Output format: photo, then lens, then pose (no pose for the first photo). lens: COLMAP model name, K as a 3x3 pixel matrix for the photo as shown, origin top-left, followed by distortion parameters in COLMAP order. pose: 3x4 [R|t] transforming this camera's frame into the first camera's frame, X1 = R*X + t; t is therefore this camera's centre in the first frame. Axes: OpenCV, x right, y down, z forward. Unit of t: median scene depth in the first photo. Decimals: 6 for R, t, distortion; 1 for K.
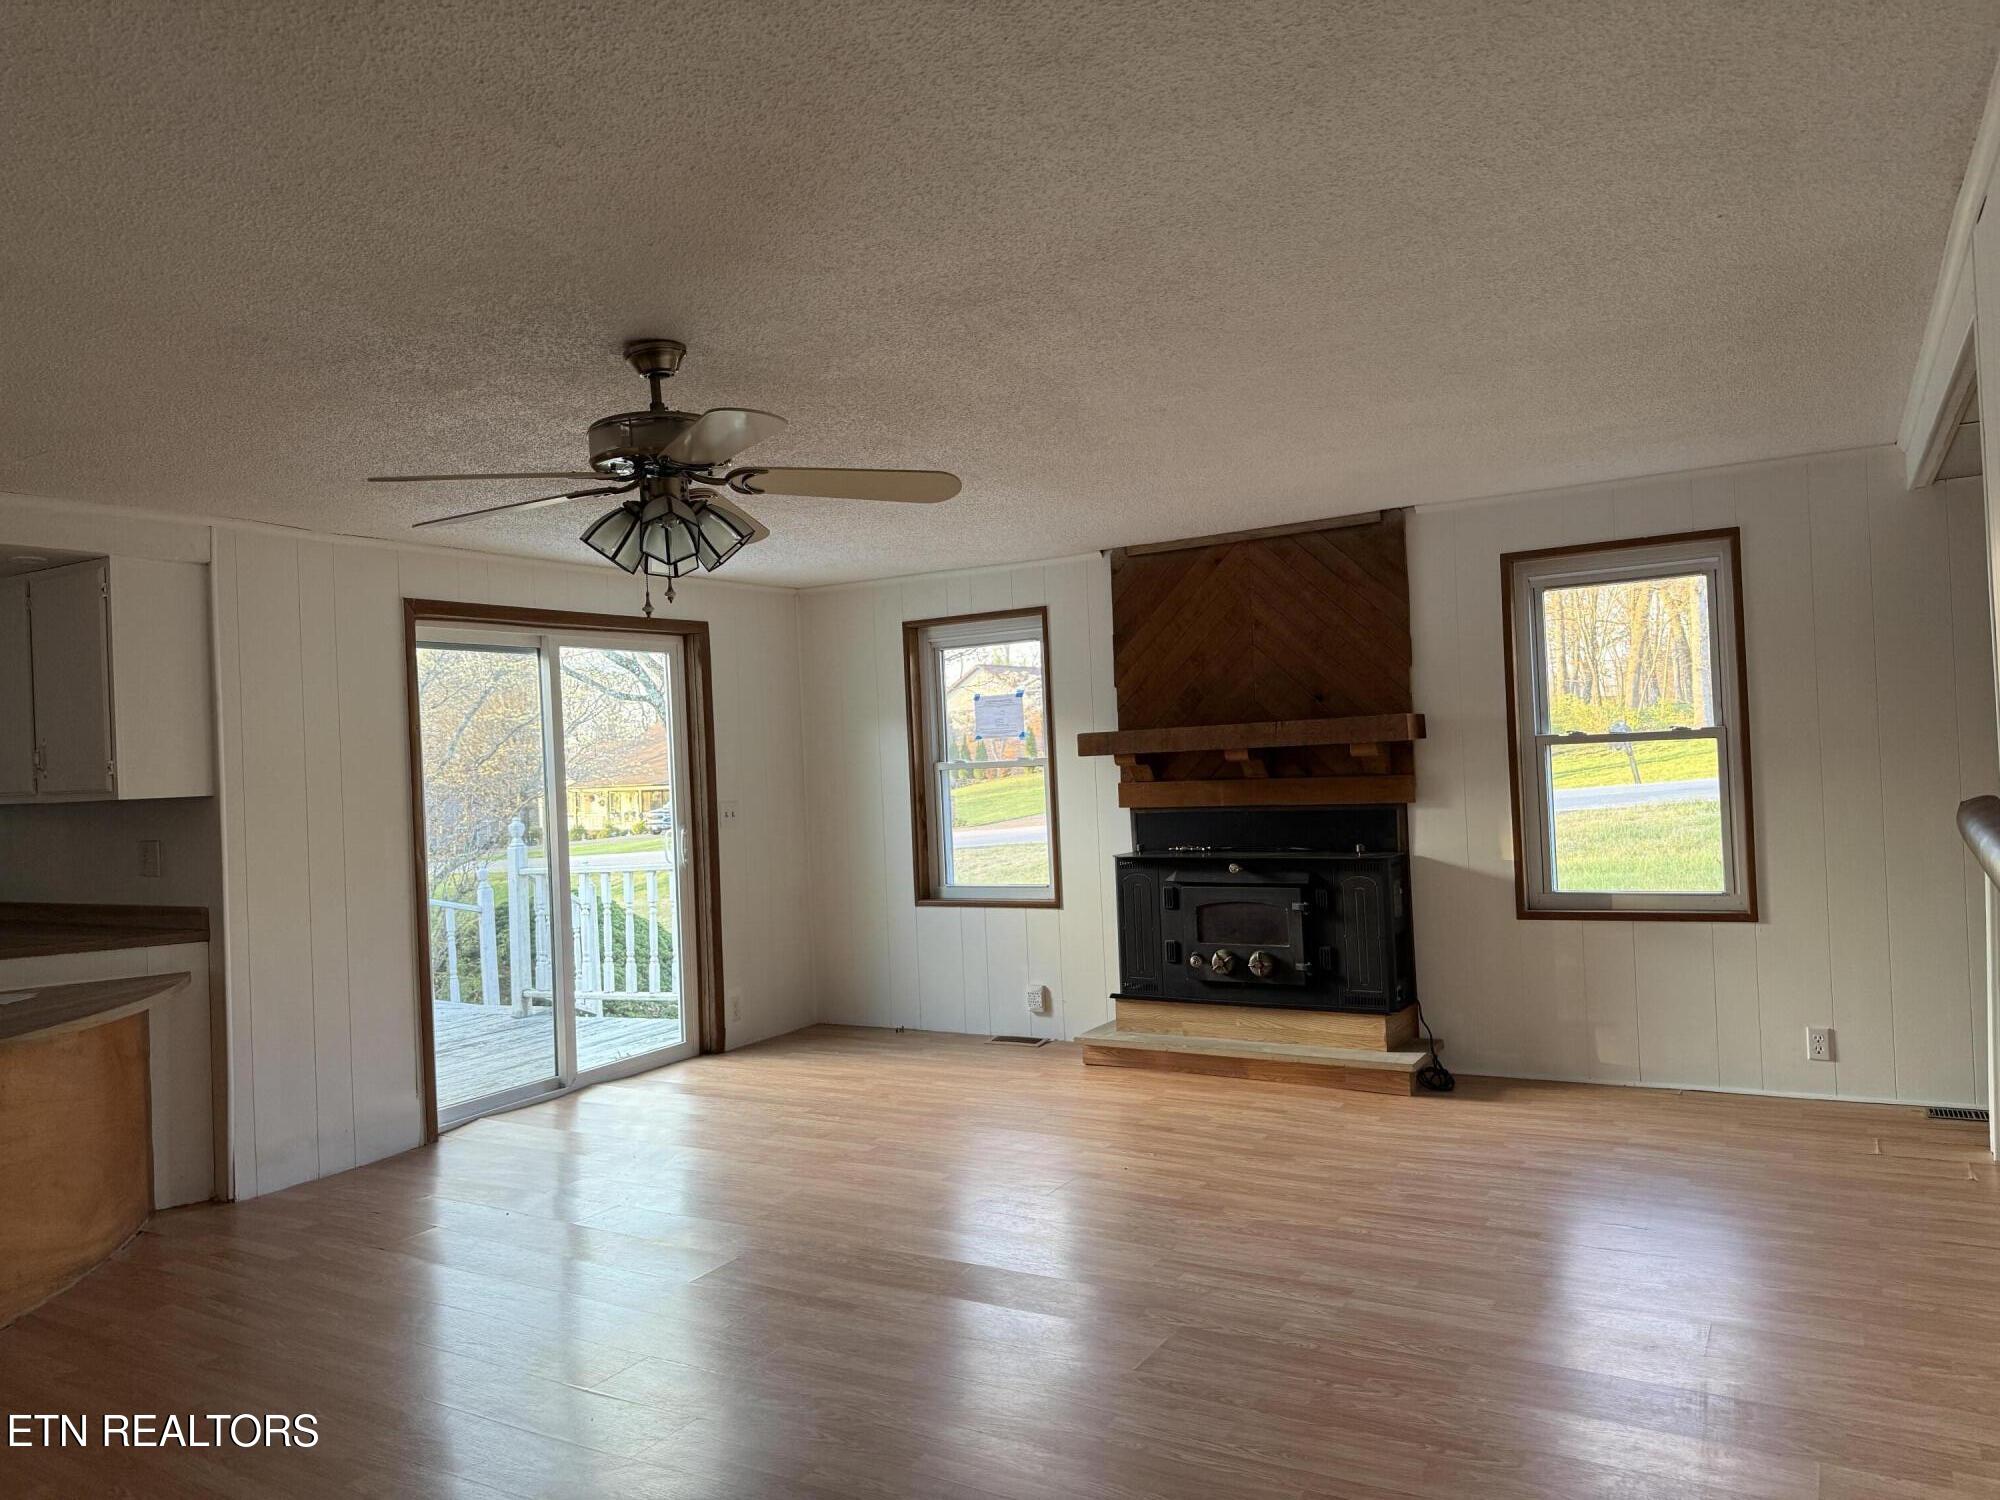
lens RADIAL K [[1395.8, 0, 1000.0], [0, 1395.8, 750.0], [0, 0, 1]] dist [0.059389, -0.082232]
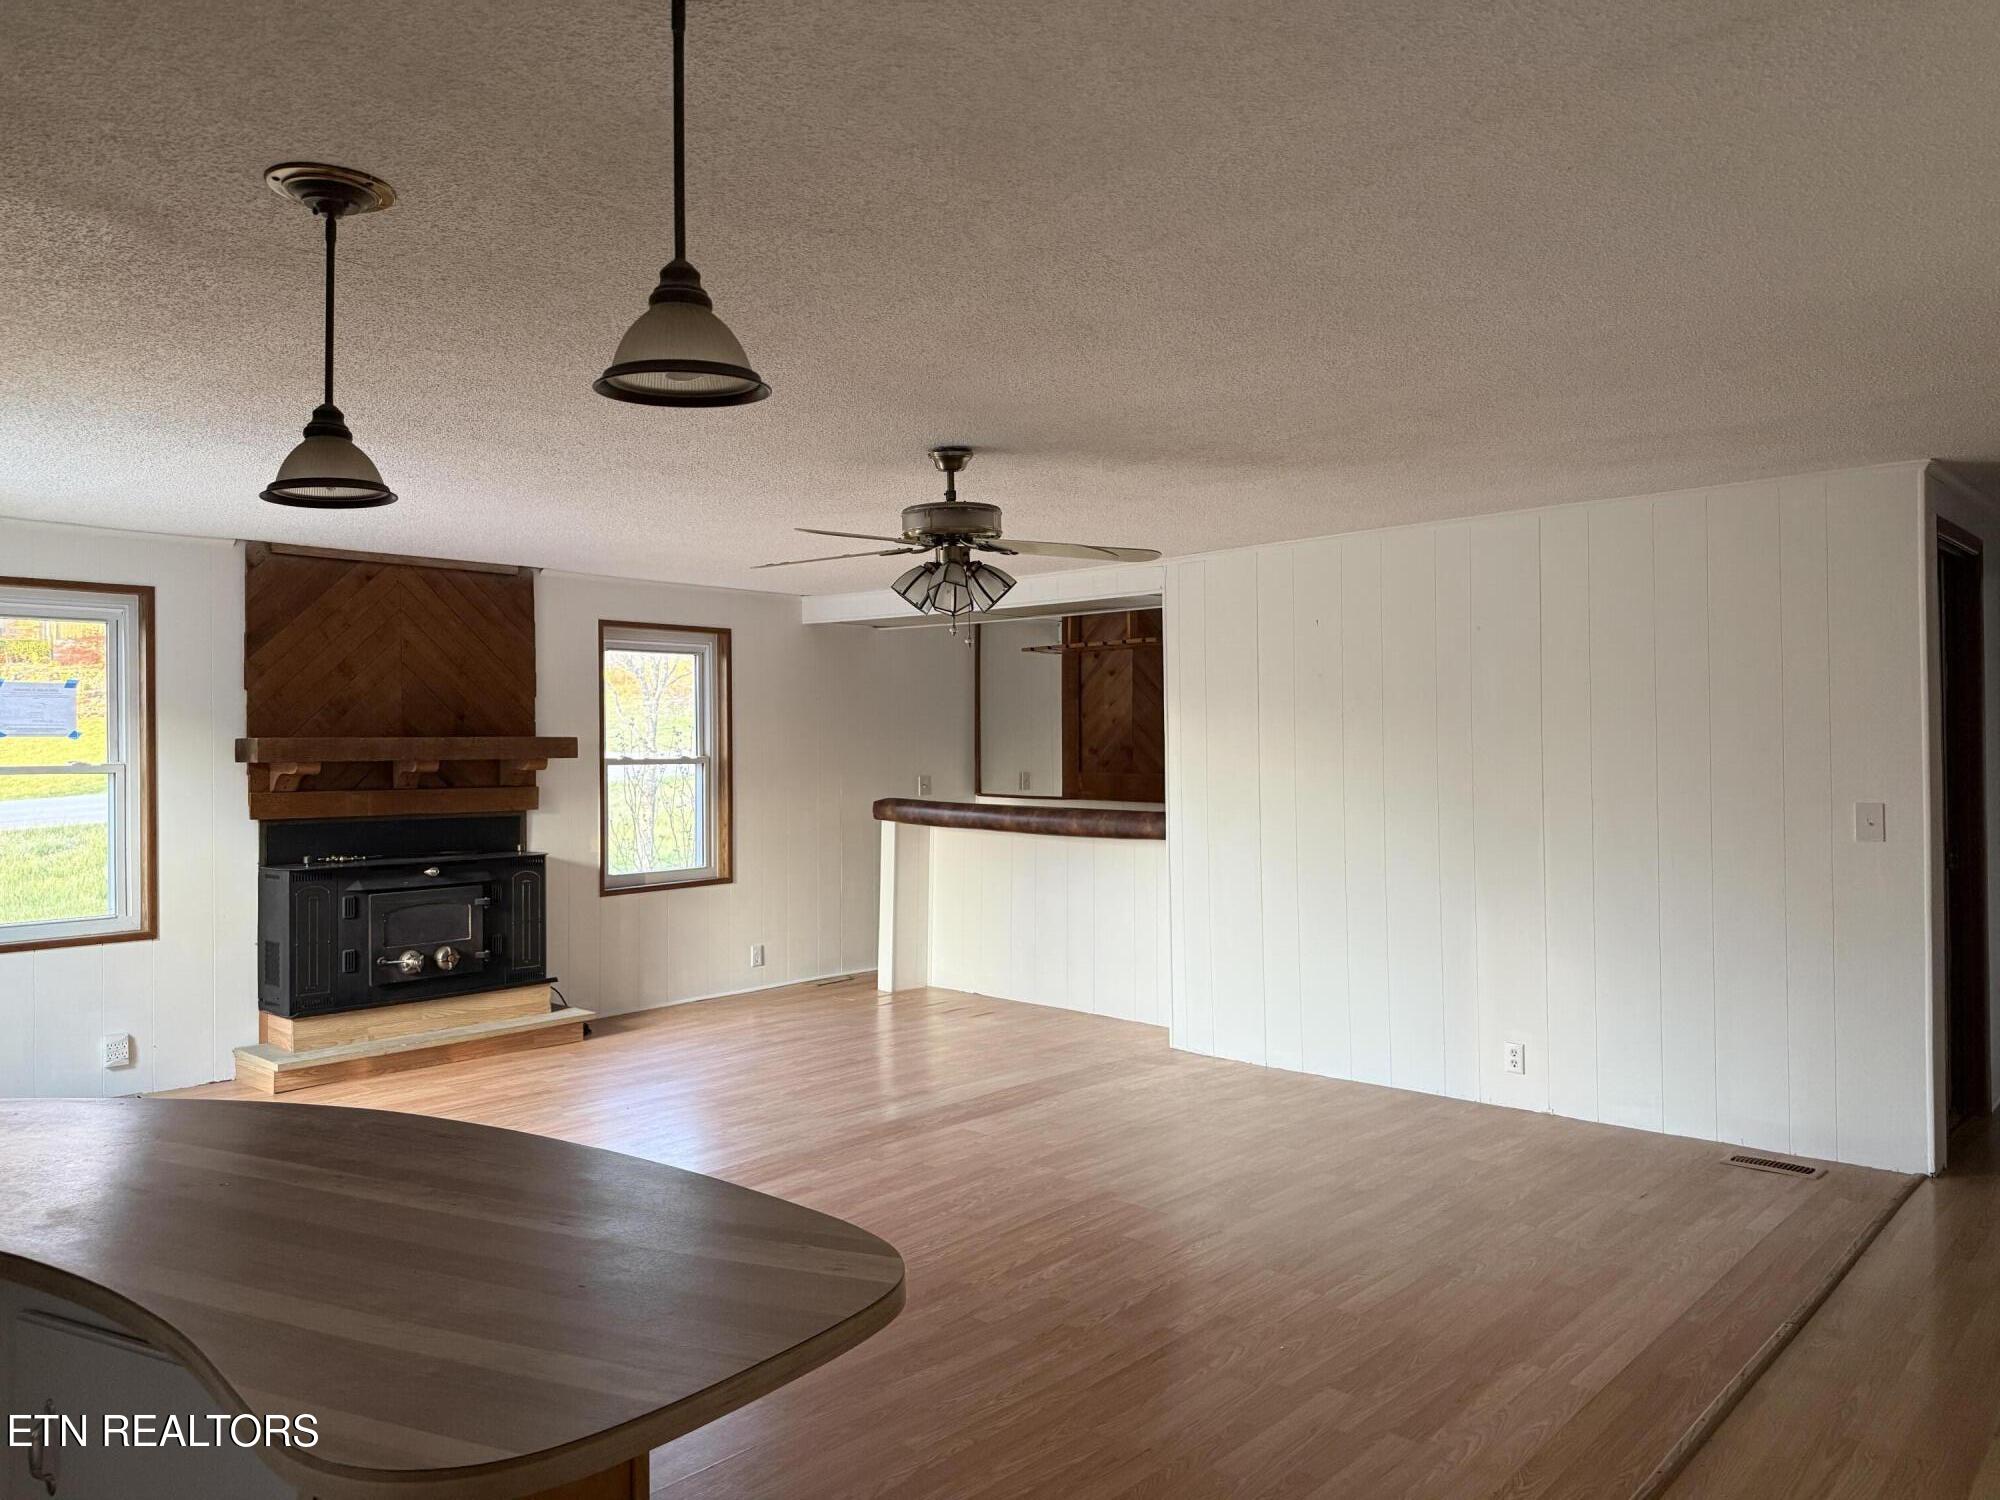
lens RADIAL K [[1395.8, 0, 1000.0], [0, 1395.8, 750.0], [0, 0, 1]] dist [0.059389, -0.082232]
pose [[0.190057, 0.038294, 0.981026, -0.831527], [-0.016877, 0.999219, -0.035734, 0.022603], [-0.981628, -0.009766, 0.190555, 0.372288]]
